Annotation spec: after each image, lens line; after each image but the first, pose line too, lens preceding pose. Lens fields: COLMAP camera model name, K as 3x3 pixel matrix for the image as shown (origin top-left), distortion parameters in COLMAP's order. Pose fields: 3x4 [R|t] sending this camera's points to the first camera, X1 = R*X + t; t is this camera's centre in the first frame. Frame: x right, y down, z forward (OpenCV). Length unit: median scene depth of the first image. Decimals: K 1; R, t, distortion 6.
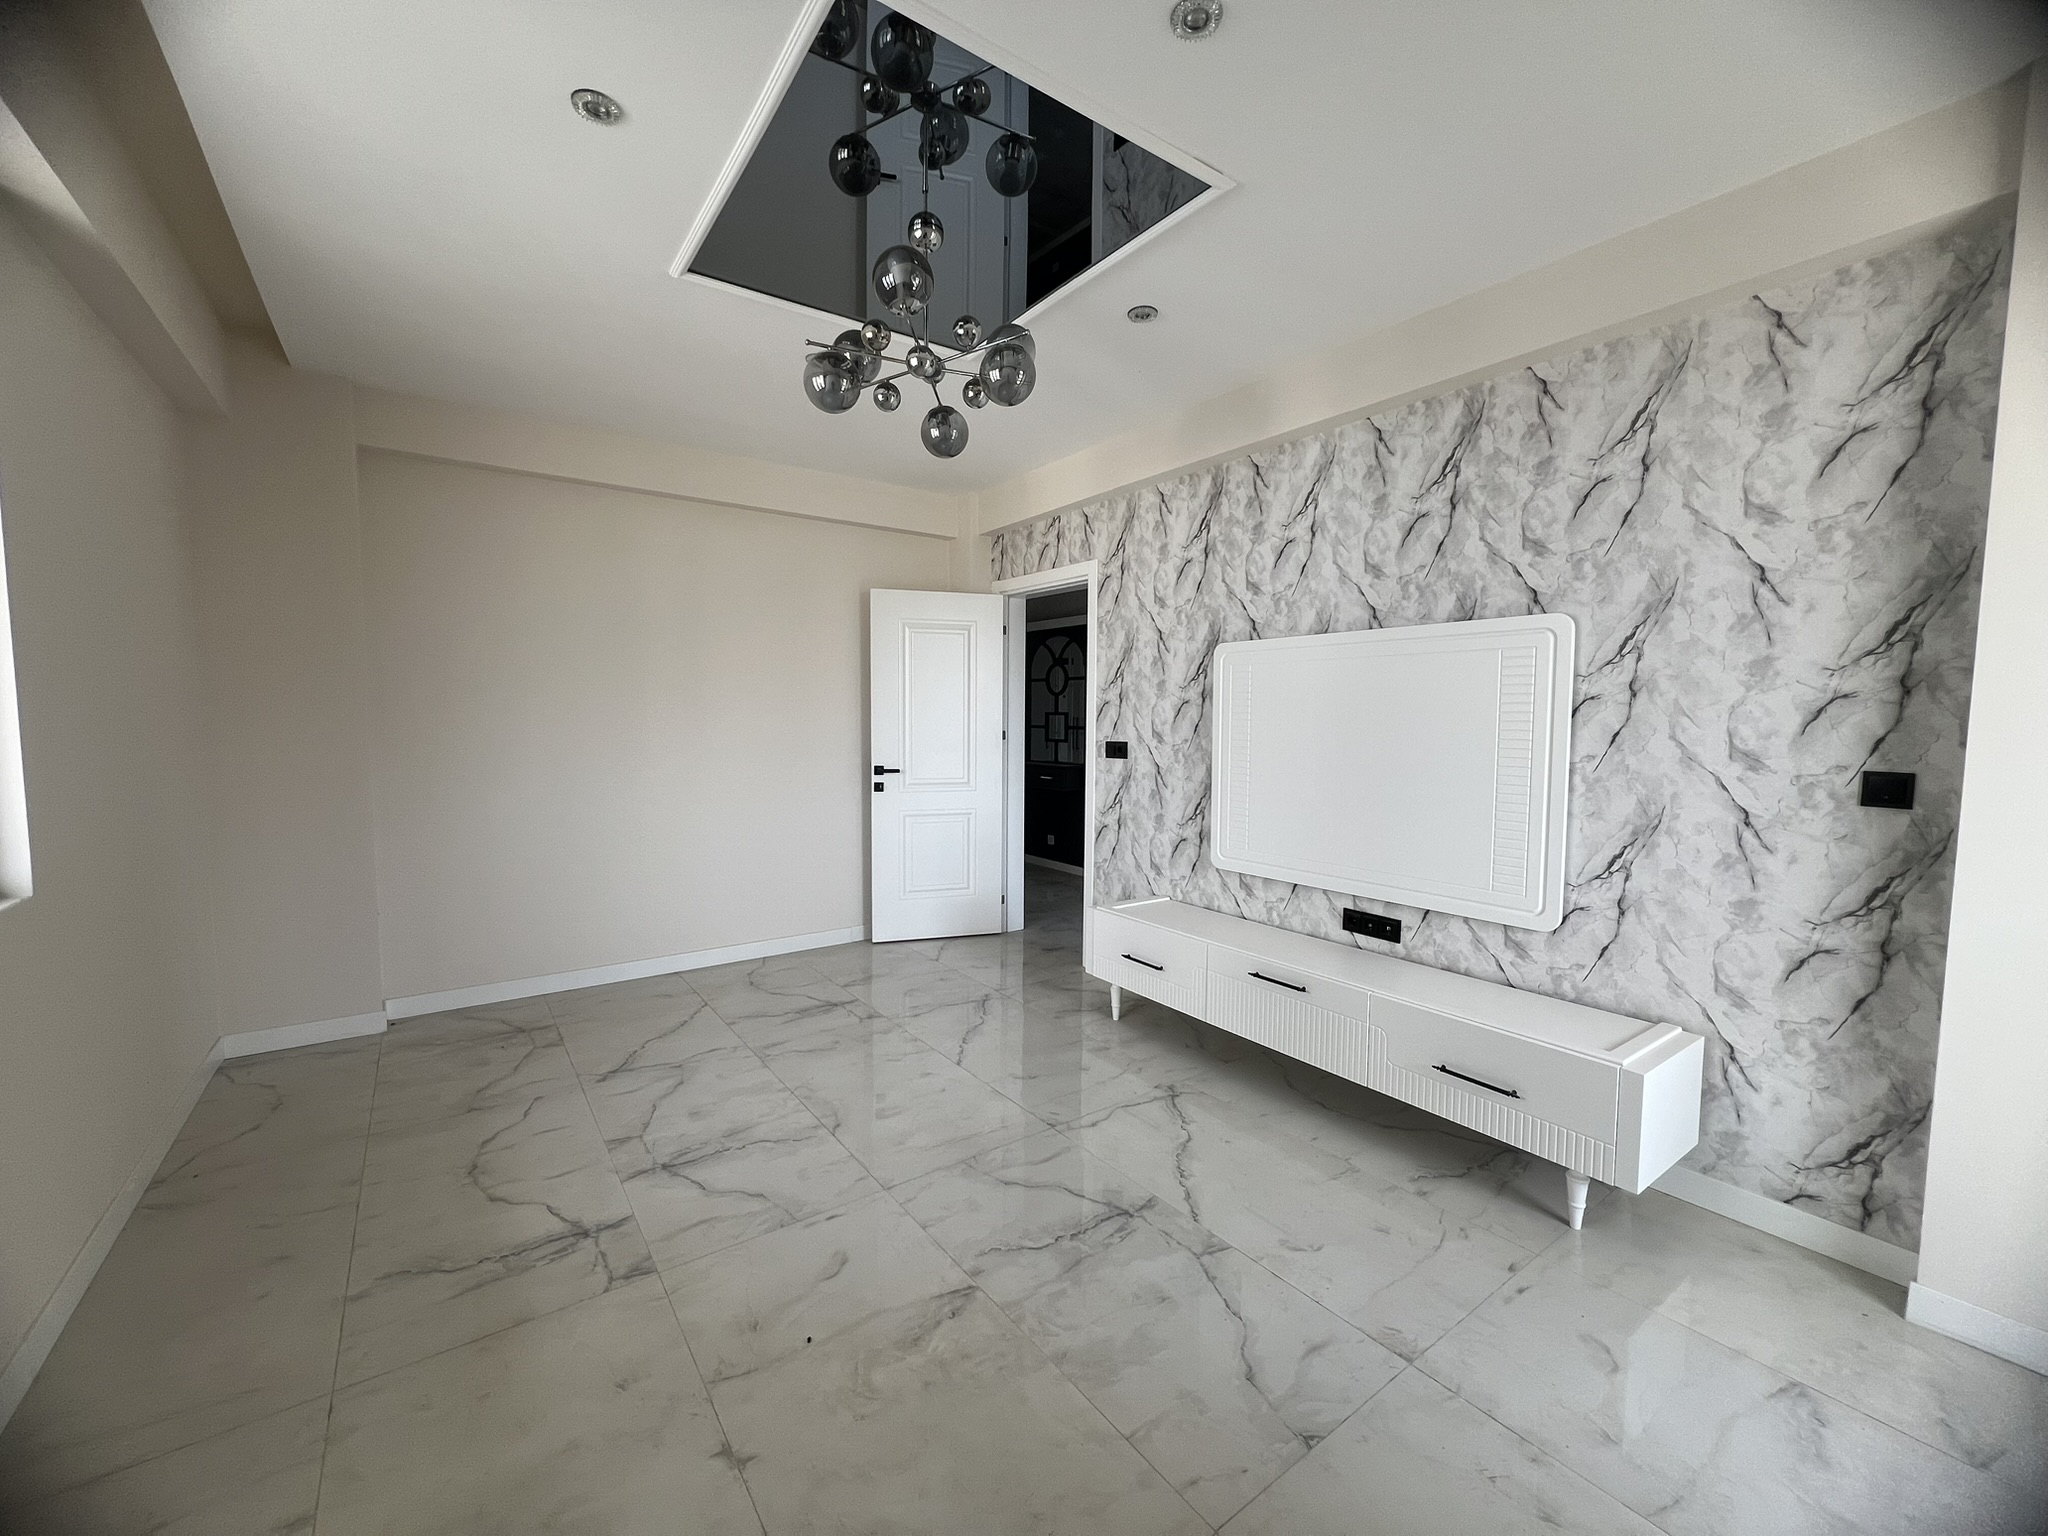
lens RADIAL K [[818.5, 0, 1015.3], [0, 818.5, 762.5], [0, 0, 1]] dist [-0.000034, -0.000314]
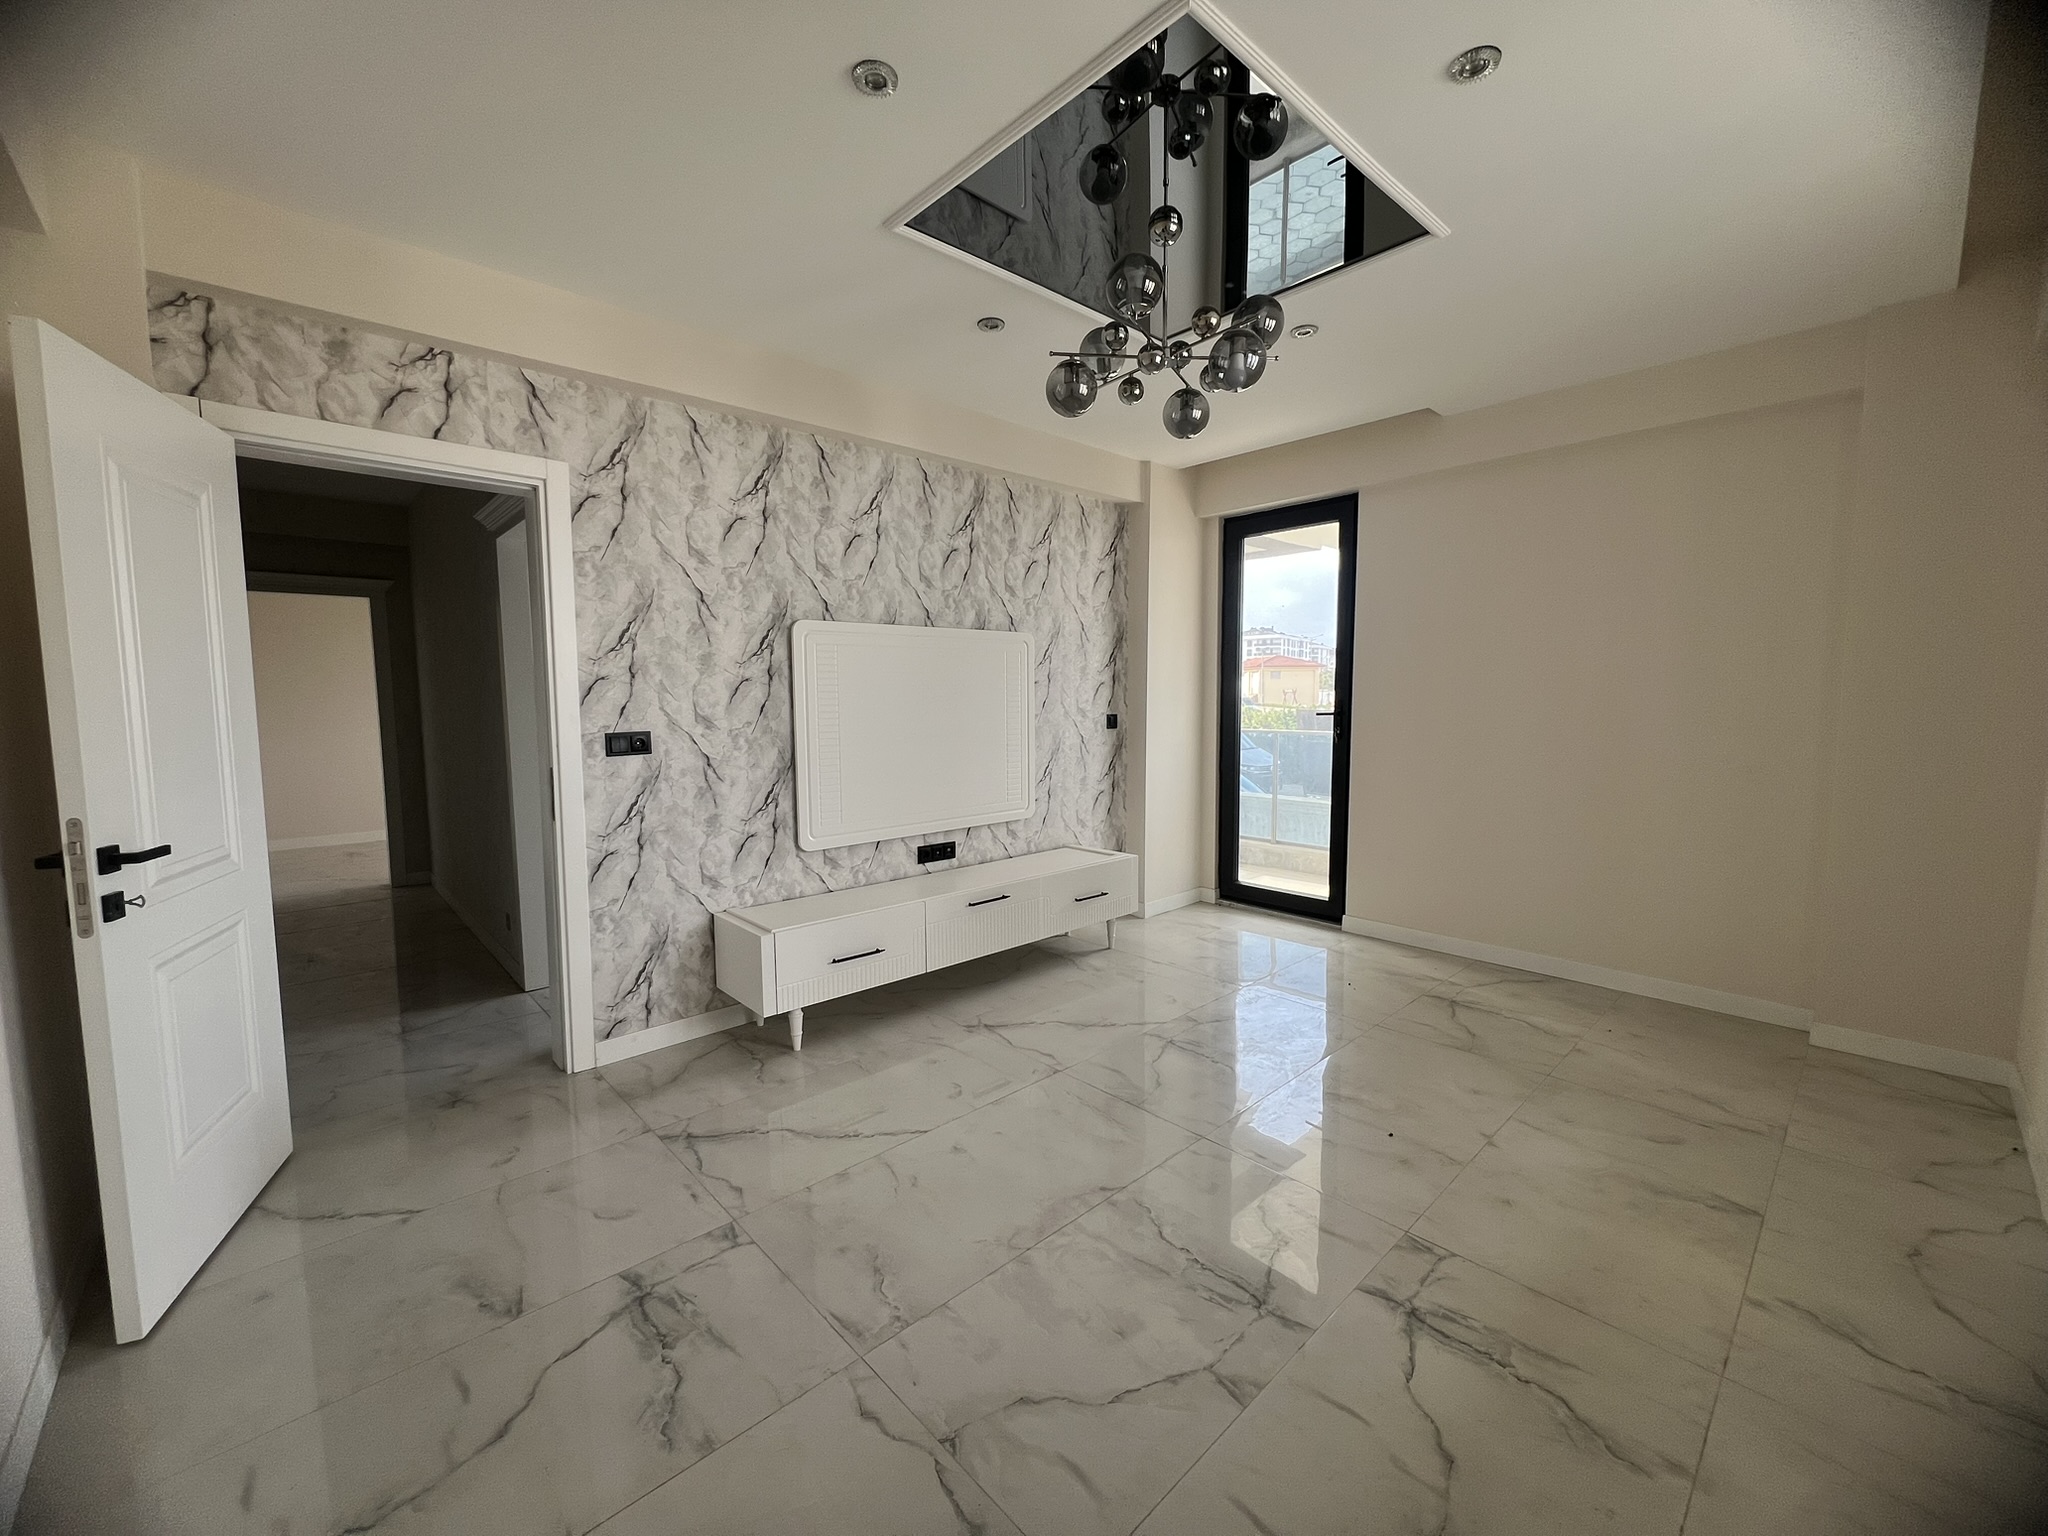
lens RADIAL K [[818.5, 0, 1022.1], [0, 818.5, 762.5], [0, 0, 1]] dist [-0.000034, -0.000314]
pose [[-0.127832, -0.087983, 0.987886, -0.779908], [0.062758, 0.993344, 0.096590, -0.057387], [-0.989808, 0.074345, -0.121460, 0.905596]]
